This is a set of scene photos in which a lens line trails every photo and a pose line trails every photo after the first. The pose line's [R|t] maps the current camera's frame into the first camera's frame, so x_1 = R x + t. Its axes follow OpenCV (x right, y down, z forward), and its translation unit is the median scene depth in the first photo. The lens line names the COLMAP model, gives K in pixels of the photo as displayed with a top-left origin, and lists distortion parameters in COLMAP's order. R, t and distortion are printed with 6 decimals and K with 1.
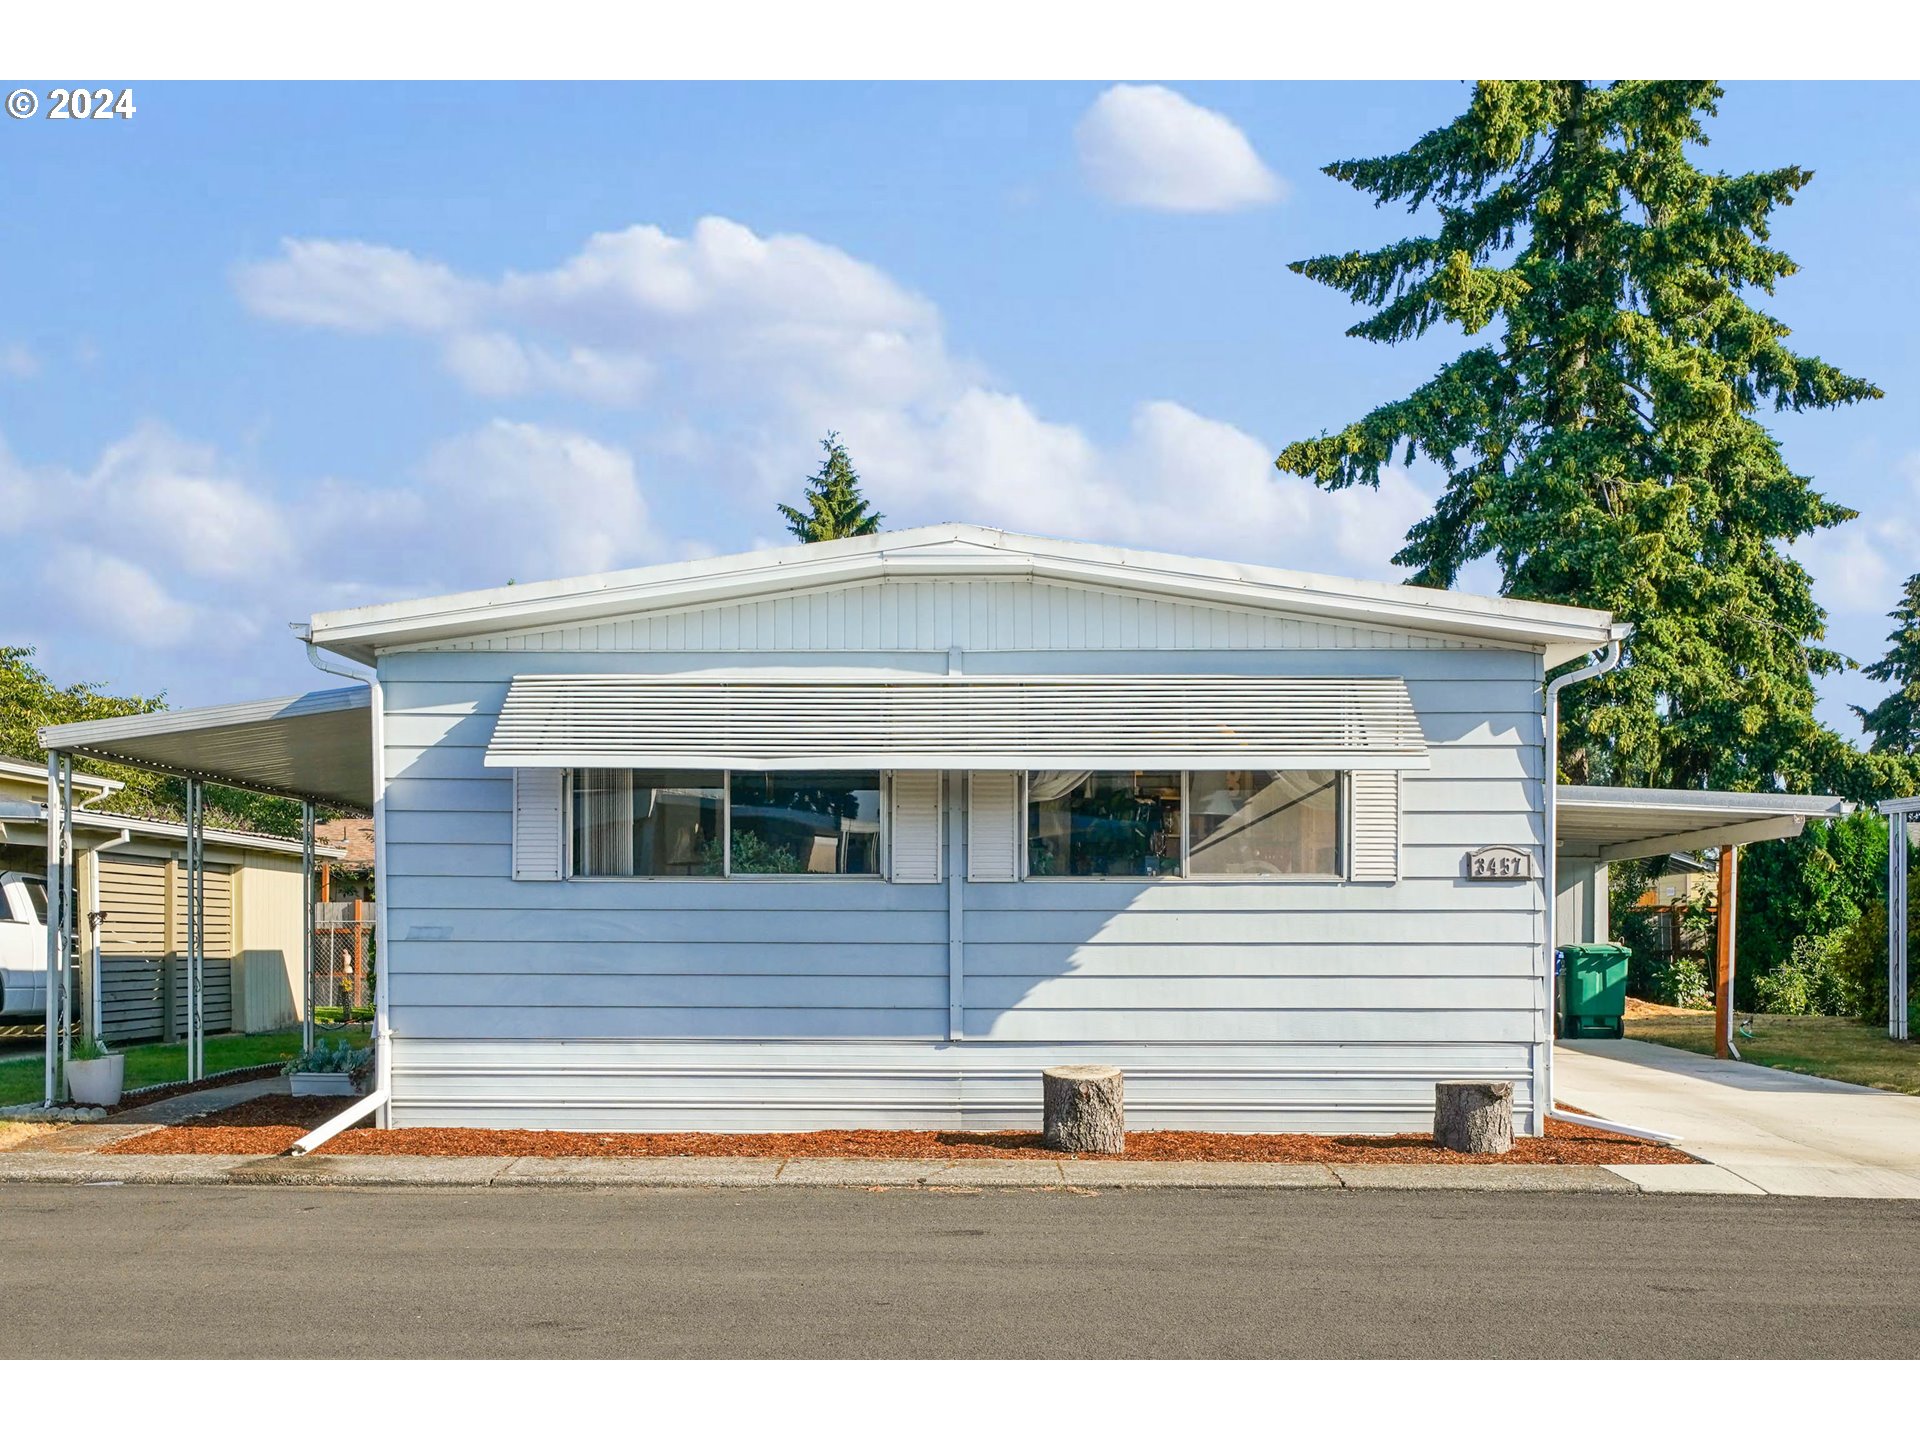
lens RADIAL K [[2183.0, 0, 839.7], [0, 2183.0, 962.0], [0, 0, 1]] dist [0.012600, 0.045480]
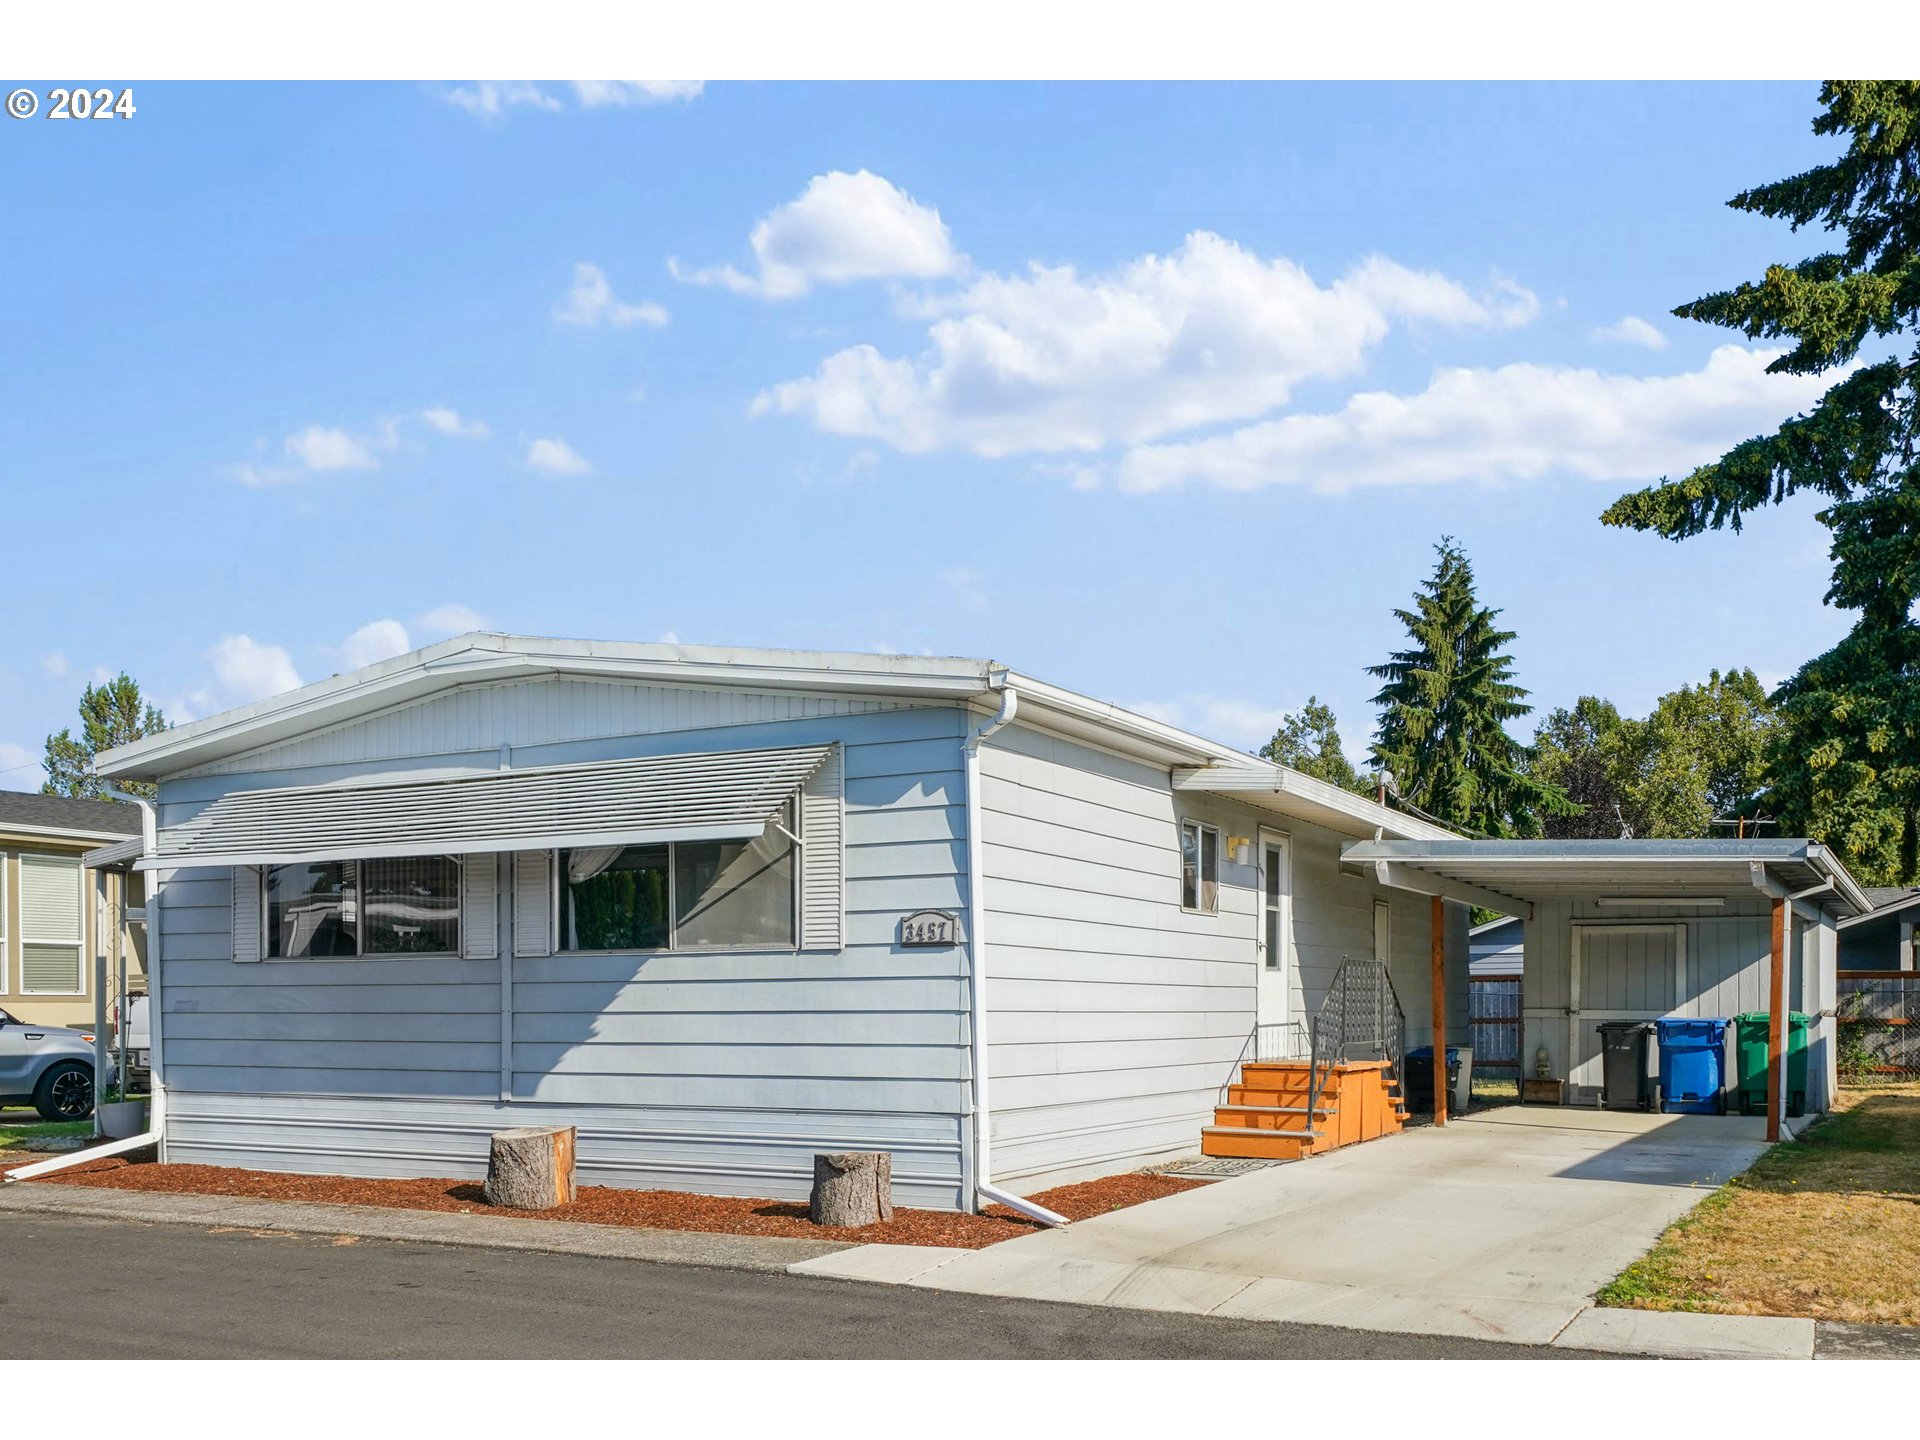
lens RADIAL K [[1834.9, 0, 881.4], [0, 1834.9, 1031.2], [0, 0, 1]] dist [0.019800, 0.003438]
pose [[0.883819, 0.001111, -0.467828, 0.654150], [-0.001029, 0.999999, 0.000431, 0.000079], [0.467828, 0.000101, 0.883819, 0.268282]]
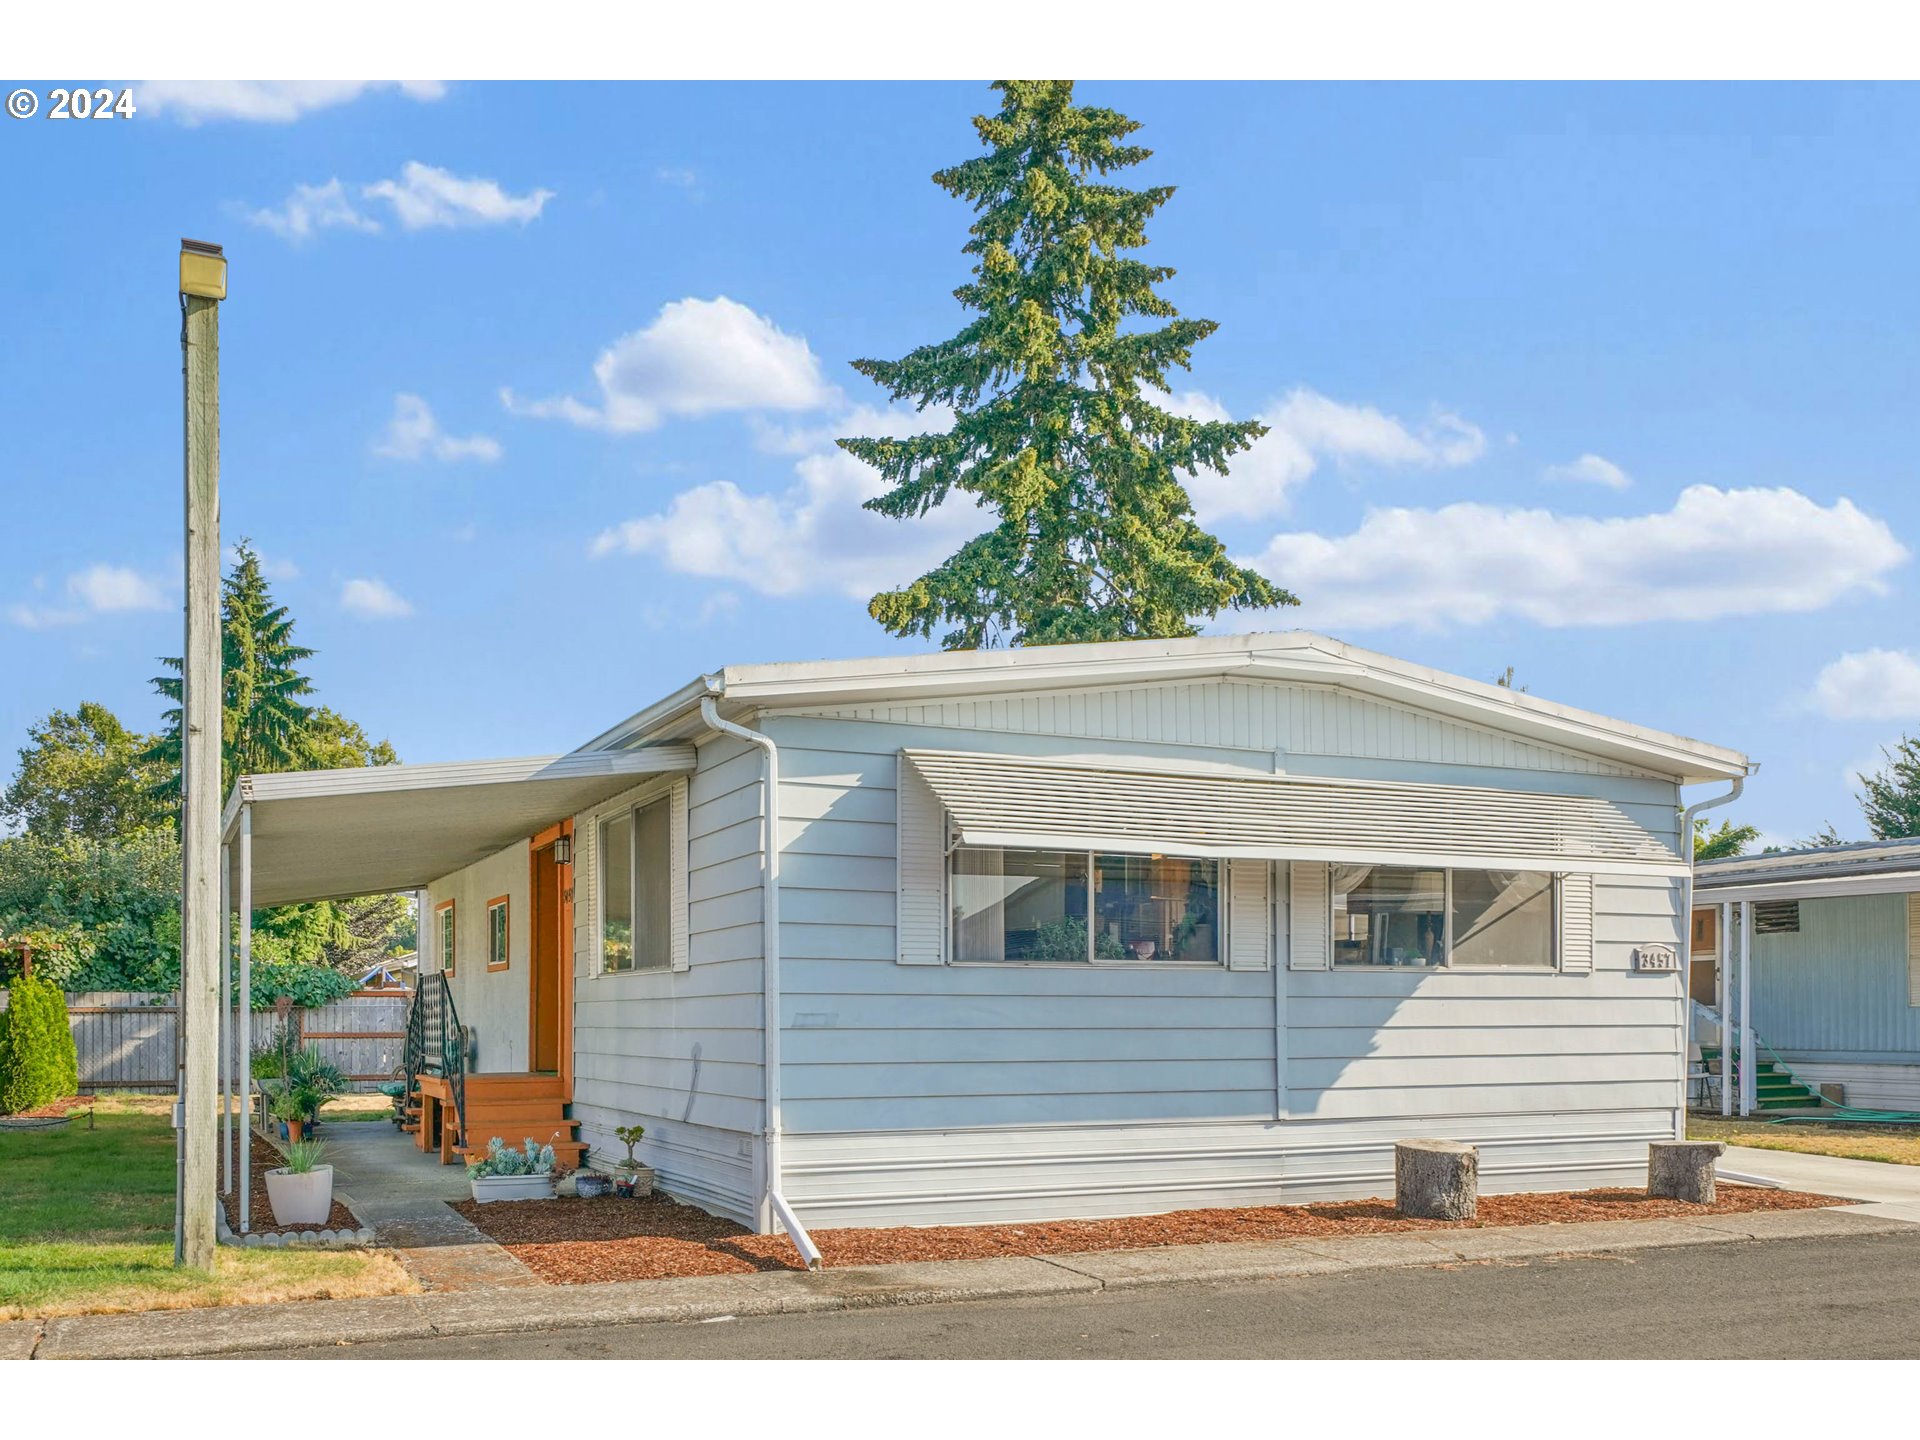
lens RADIAL K [[1834.9, 0, 881.4], [0, 1834.9, 1031.2], [0, 0, 1]] dist [0.019800, 0.003438]
pose [[0.887088, -0.007054, 0.461547, -0.529550], [0.009241, 0.999954, -0.002478, -0.006525], [-0.461508, 0.006464, 0.887112, 0.299469]]
